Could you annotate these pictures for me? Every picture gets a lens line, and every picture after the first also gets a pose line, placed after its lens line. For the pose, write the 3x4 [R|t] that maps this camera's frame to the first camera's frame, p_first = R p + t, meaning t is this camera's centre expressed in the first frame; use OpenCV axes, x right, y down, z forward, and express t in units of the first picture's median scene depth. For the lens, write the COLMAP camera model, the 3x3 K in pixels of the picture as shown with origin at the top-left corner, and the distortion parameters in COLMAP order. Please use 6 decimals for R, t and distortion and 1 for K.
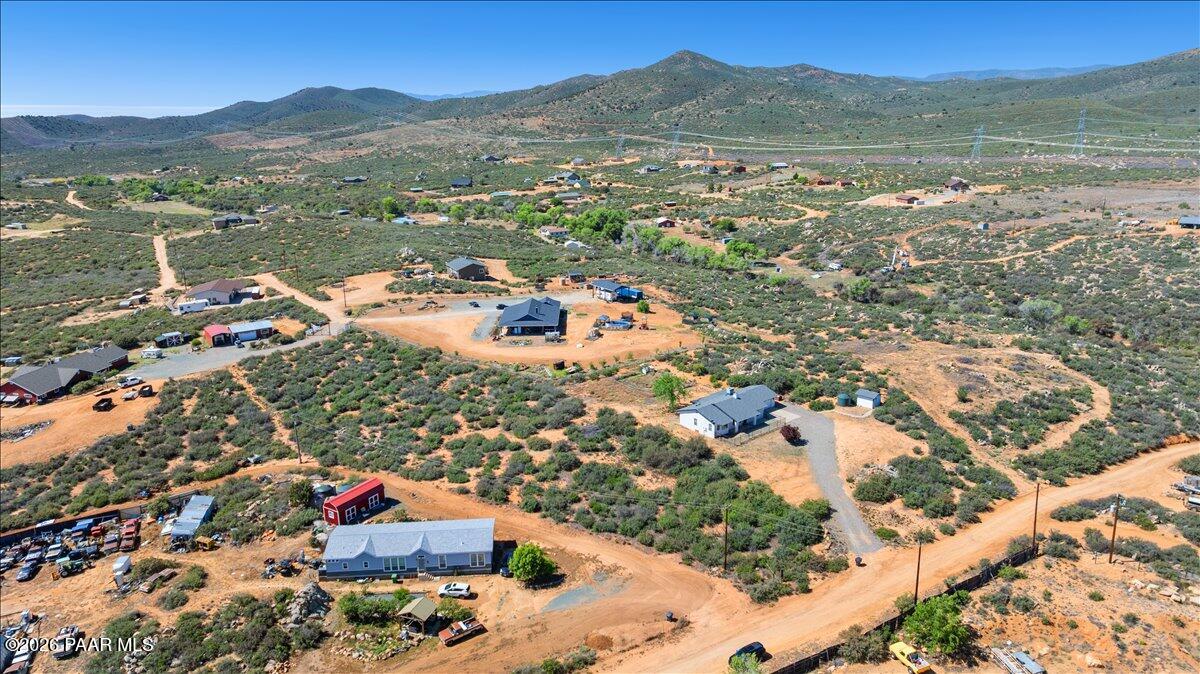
lens RADIAL K [[840.7, 0, 605.5], [0, 840.7, 332.0], [0, 0, 1]] dist [-0.016944, 0.005703]
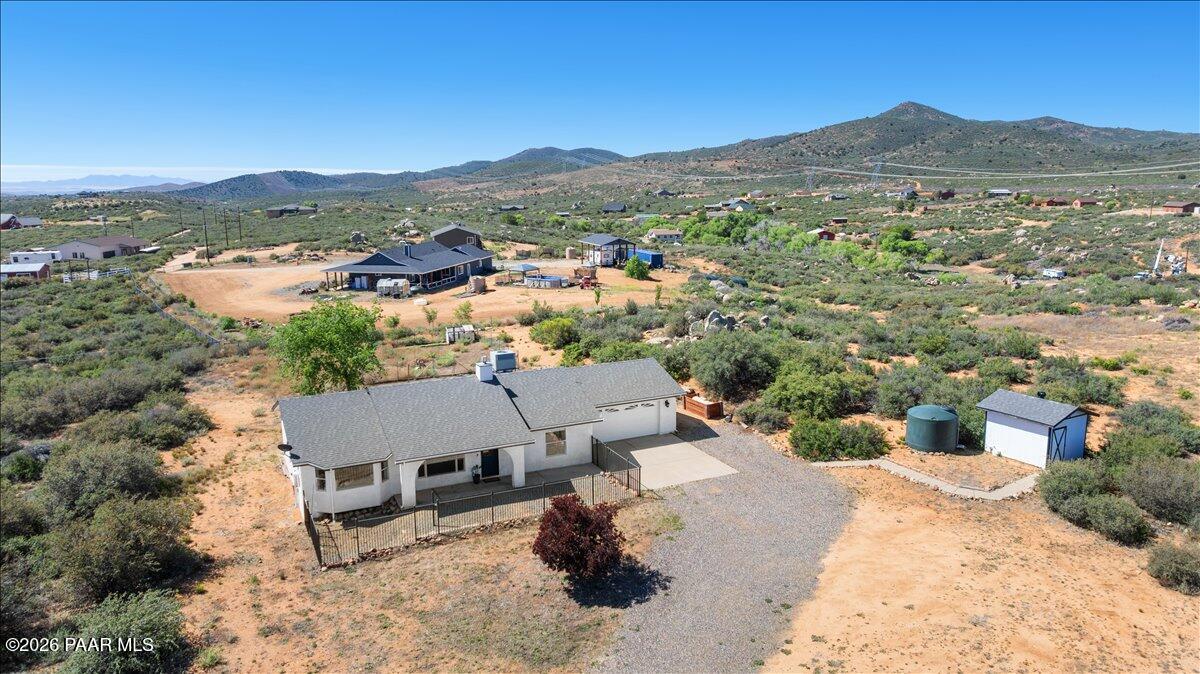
lens RADIAL K [[840.7, 0, 605.5], [0, 840.7, 332.0], [0, 0, 1]] dist [-0.016944, 0.005703]
pose [[0.966797, 0.048416, -0.250918, 0.062407], [-0.067752, 0.995313, -0.068999, 0.019078], [0.246401, 0.083708, 0.965546, 0.180042]]
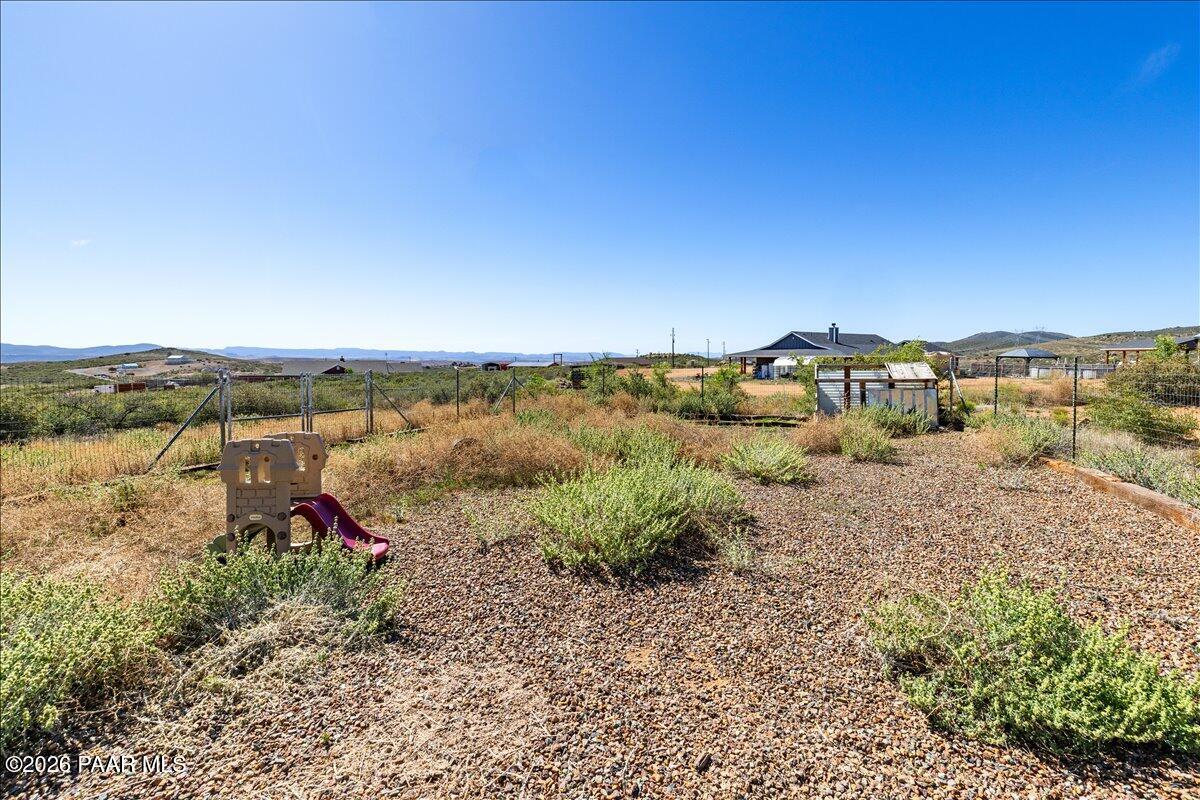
lens RADIAL K [[528.7, 0, 597.6], [0, 528.7, 365.2], [0, 0, 1]] dist [-0.001420, 0.000016]
pose [[0.561177, 0.021198, -0.827425, 0.024479], [-0.216189, 0.968724, -0.121805, 0.016119], [0.798964, 0.247234, 0.548208, 0.267533]]
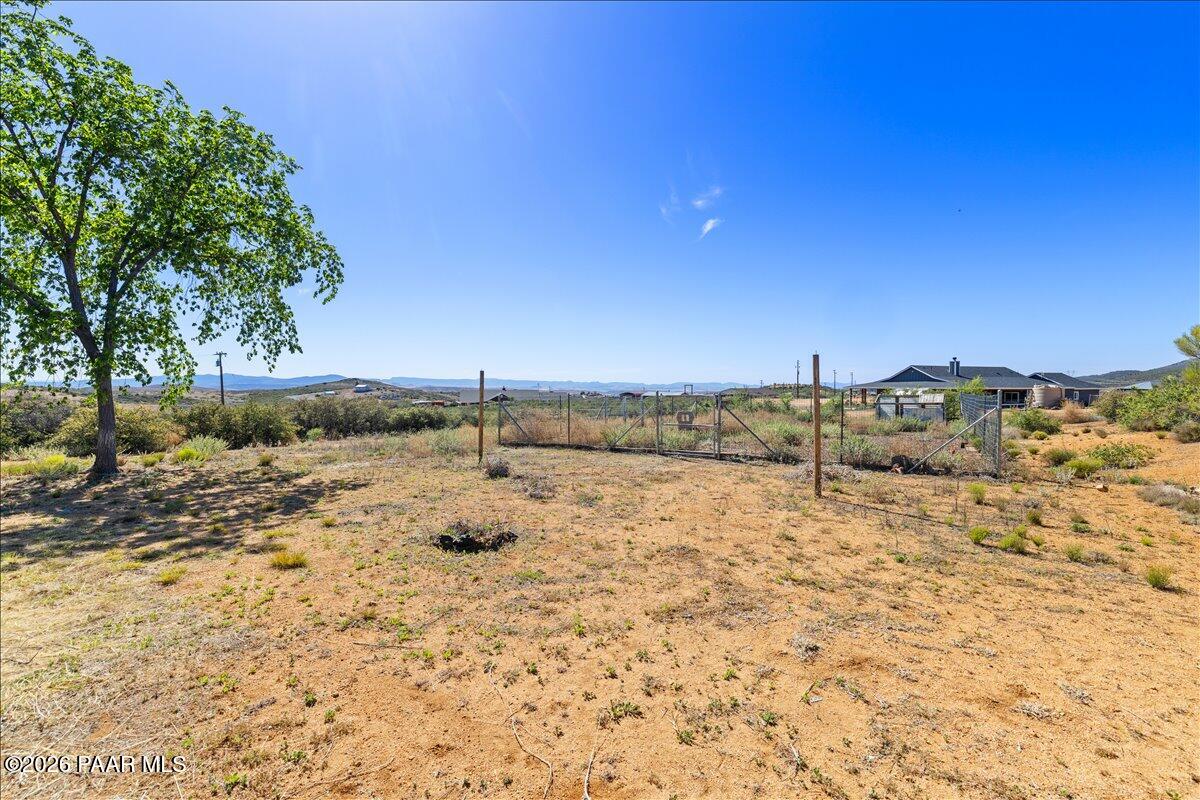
lens RADIAL K [[513.7, 0, 600.0], [0, 513.7, 400.0], [0, 0, 1]] dist [-0.004476, -0.000050]
pose [[0.360706, 0.033607, -0.932074, 0.037097], [-0.243988, 0.967950, -0.059521, 0.018671], [0.900200, 0.248884, 0.357345, 0.256708]]
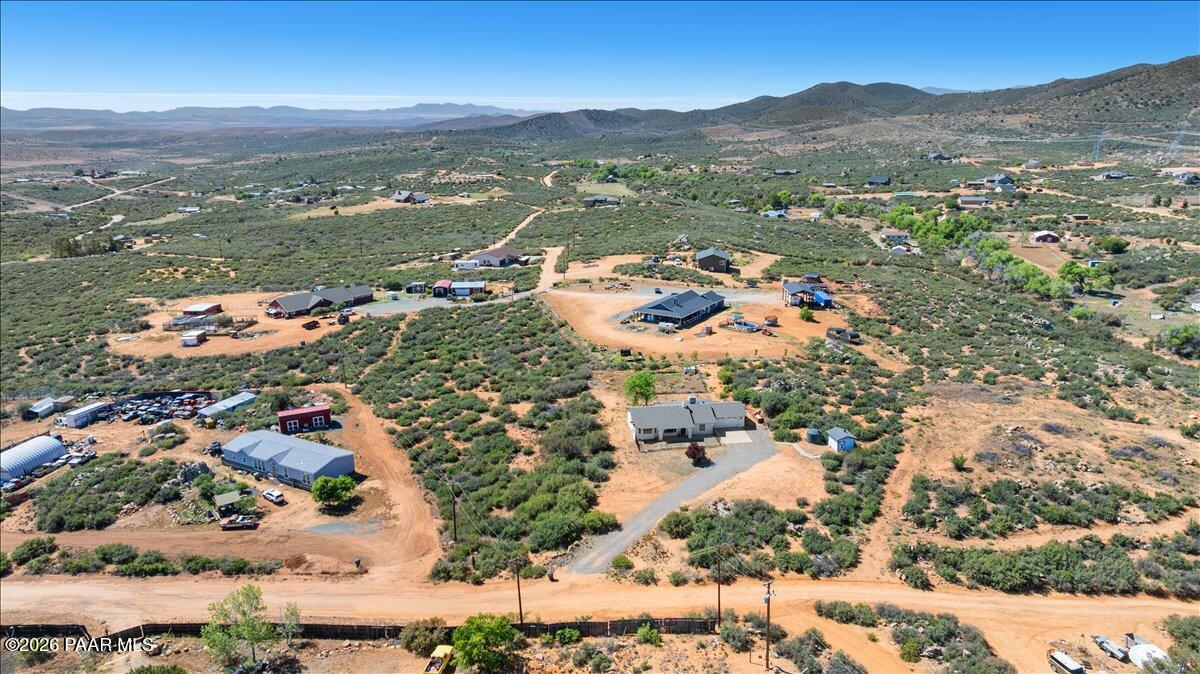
lens RADIAL K [[840.7, 0, 605.5], [0, 840.7, 332.0], [0, 0, 1]] dist [-0.016944, 0.005703]
pose [[0.829402, 0.145725, -0.539311, 0.138861], [-0.142932, 0.988601, 0.047311, -0.008667], [0.540058, 0.037845, 0.840776, 0.037938]]
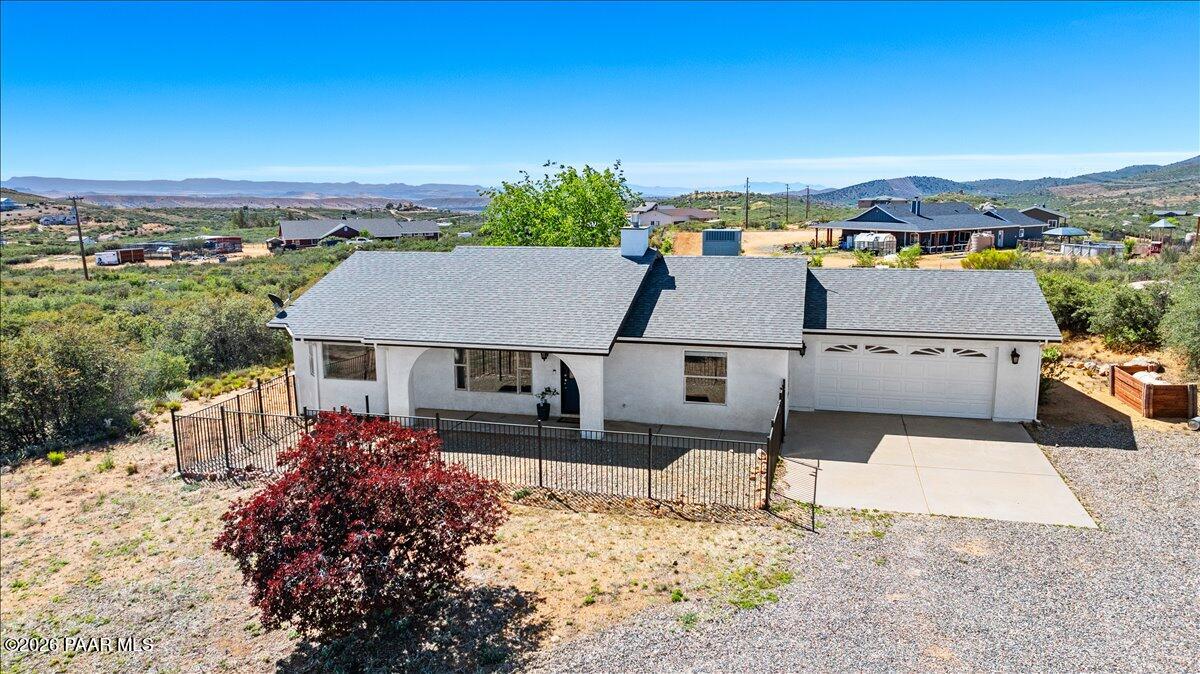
lens RADIAL K [[841.0, 0, 600.0], [0, 841.0, 337.0], [0, 0, 1]] dist [-0.059715, 0.069230]
pose [[0.559782, 0.149235, -0.815091, 0.067016], [-0.213365, 0.976440, 0.032243, 0.021517], [0.800699, 0.155862, 0.578436, 0.218425]]
